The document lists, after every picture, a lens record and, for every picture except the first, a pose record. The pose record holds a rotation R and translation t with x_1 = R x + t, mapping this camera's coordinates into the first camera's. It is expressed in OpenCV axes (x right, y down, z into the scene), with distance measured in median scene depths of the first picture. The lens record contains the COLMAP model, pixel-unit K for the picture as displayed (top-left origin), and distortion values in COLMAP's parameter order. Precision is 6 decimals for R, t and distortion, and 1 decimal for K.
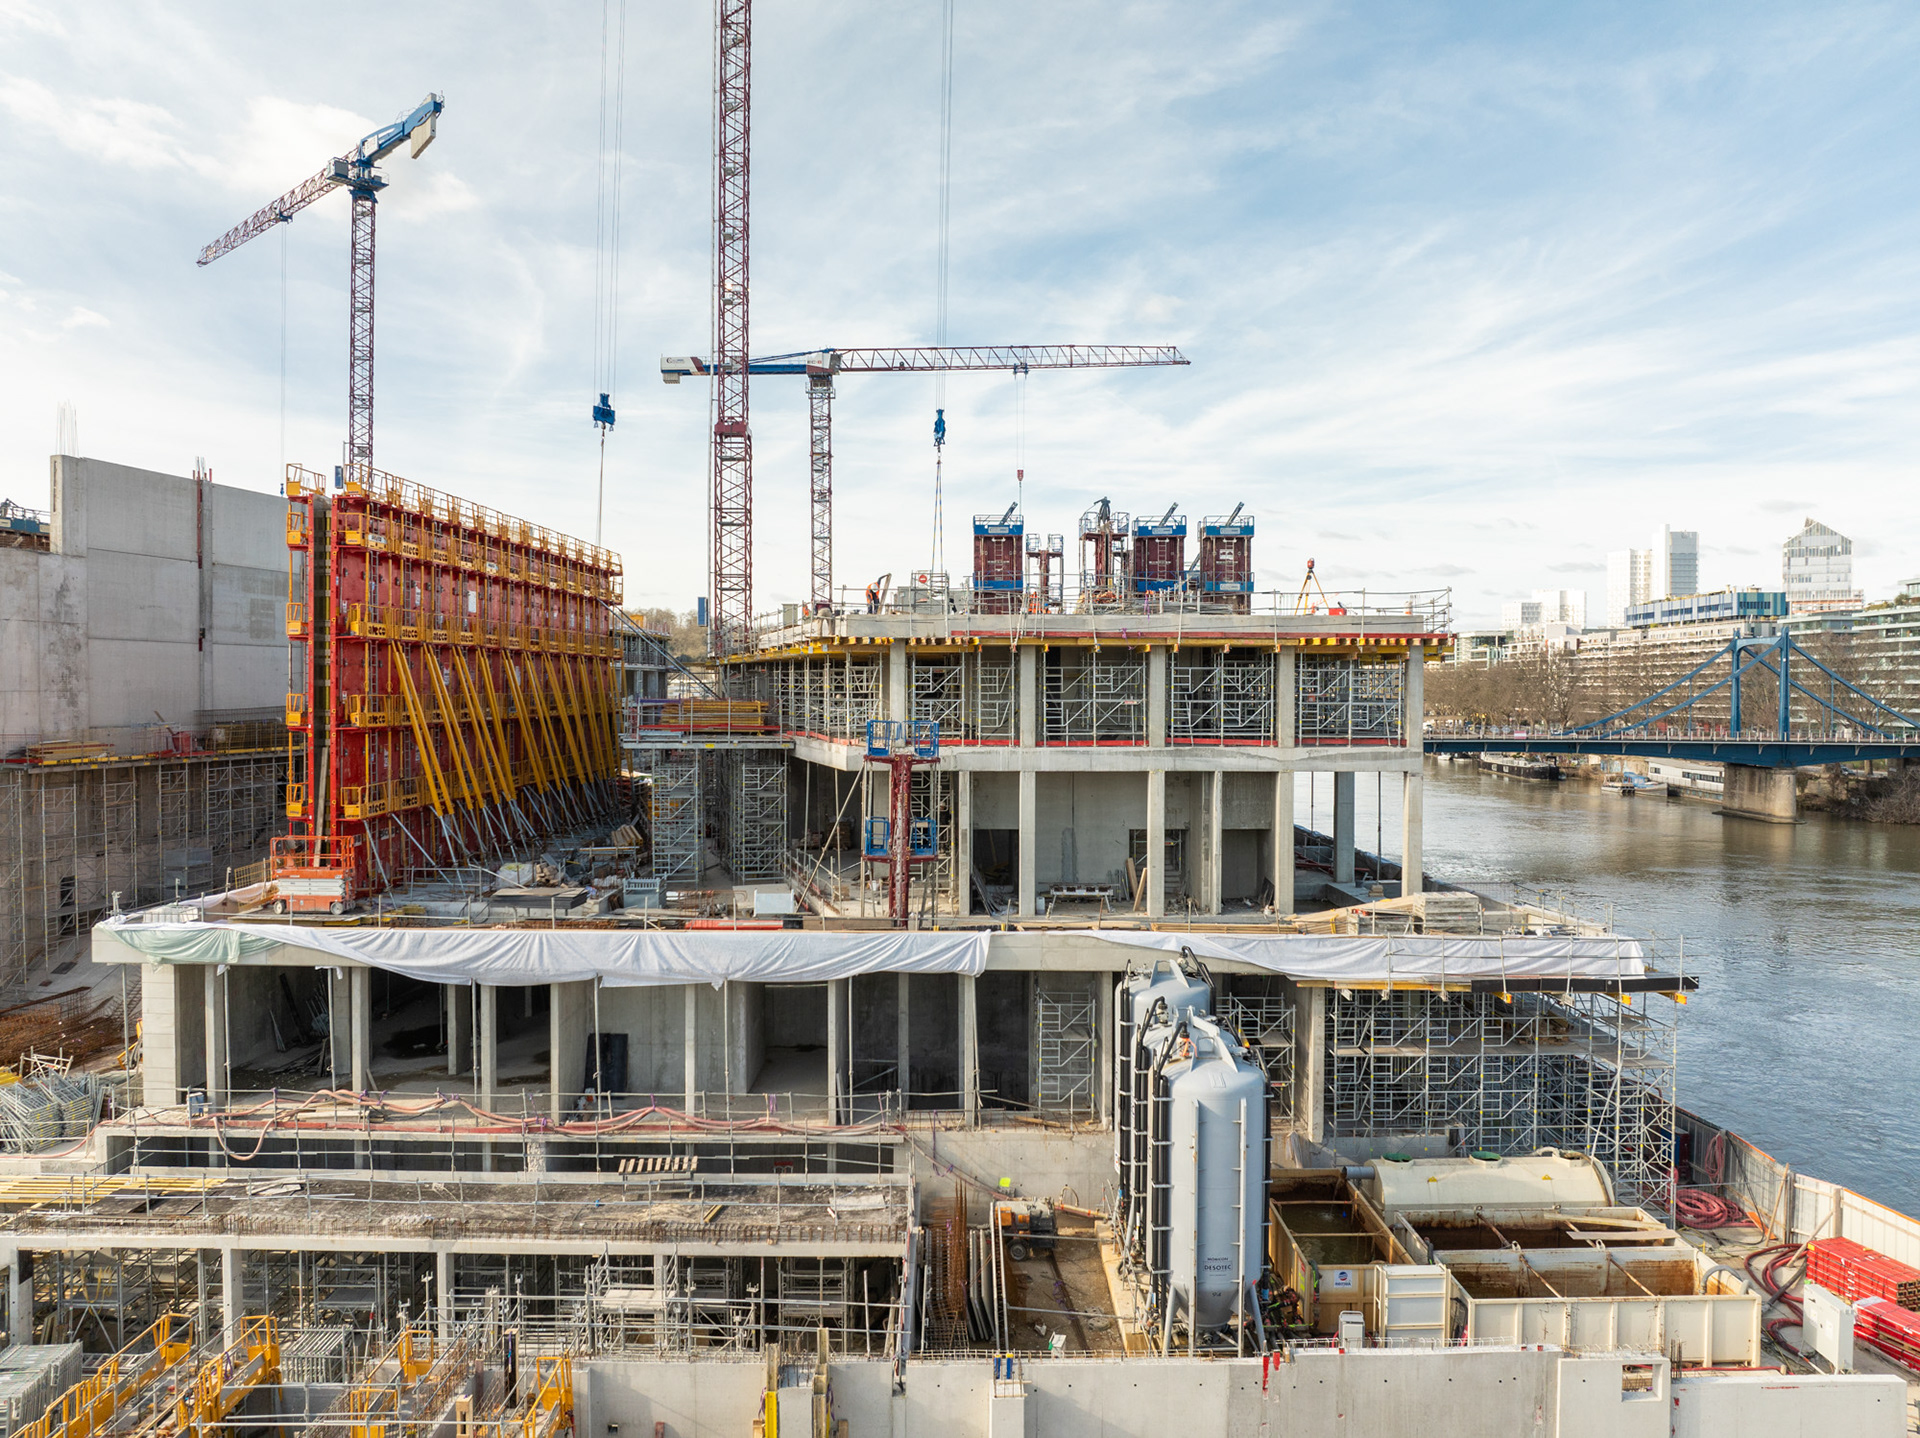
lens RADIAL K [[1343.5, 0, 966.5], [0, 1343.5, 725.5], [0, 0, 1]] dist [-0.041763, 0.012405]
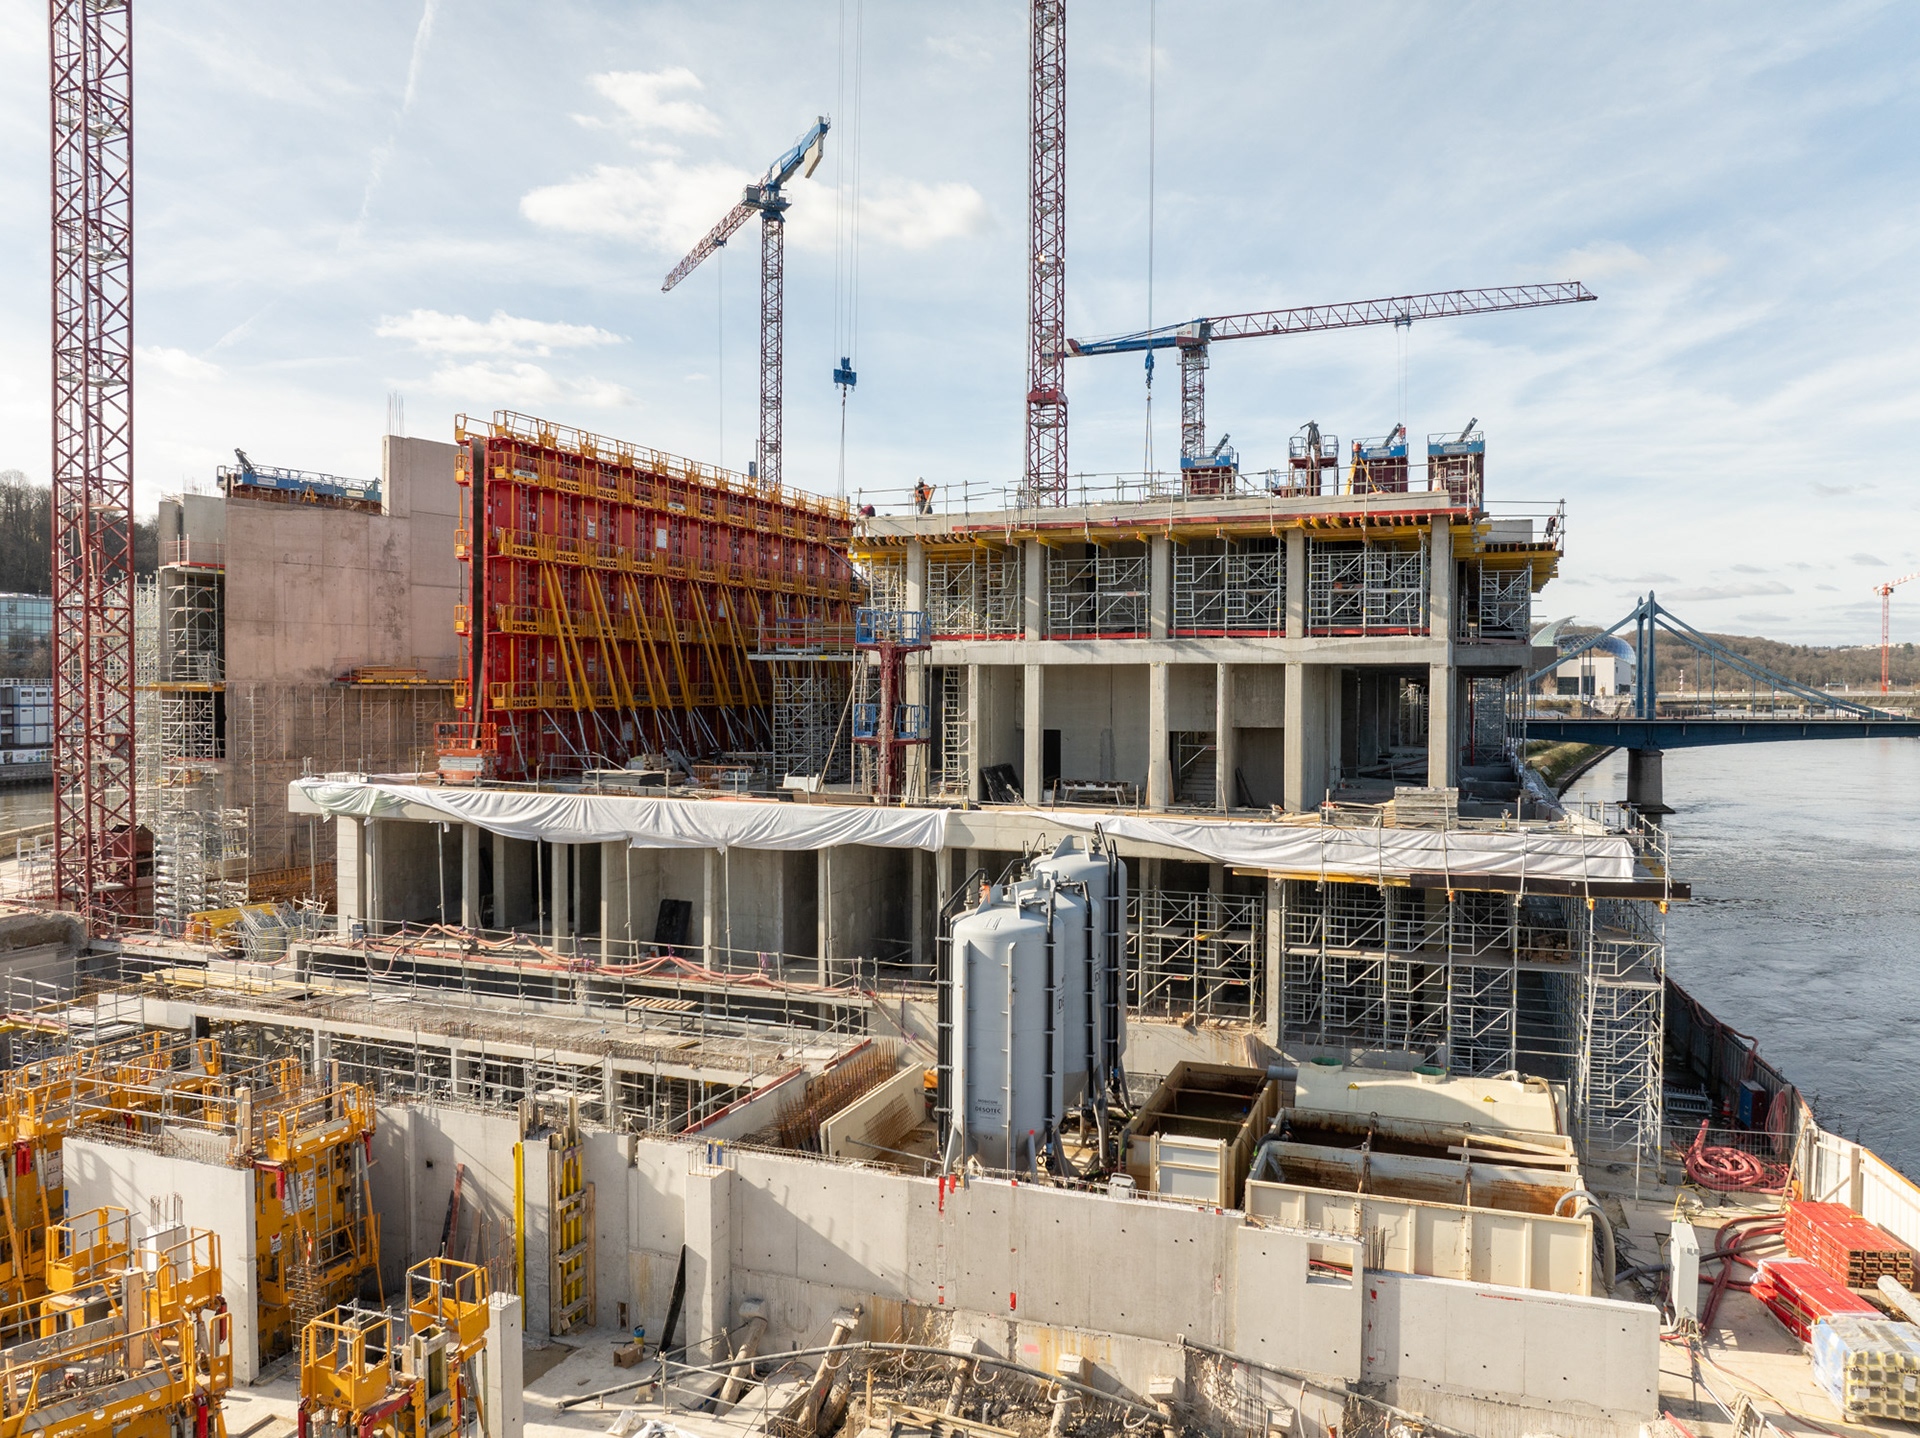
lens RADIAL K [[1343.5, 0, 977.6], [0, 1343.5, 730.9], [0, 0, 1]] dist [-0.041763, 0.012405]
pose [[0.934062, 0.011591, -0.356923, 0.372053], [-0.010166, 0.999931, 0.005869, 0.079378], [0.356966, -0.001854, 0.934115, 0.039067]]
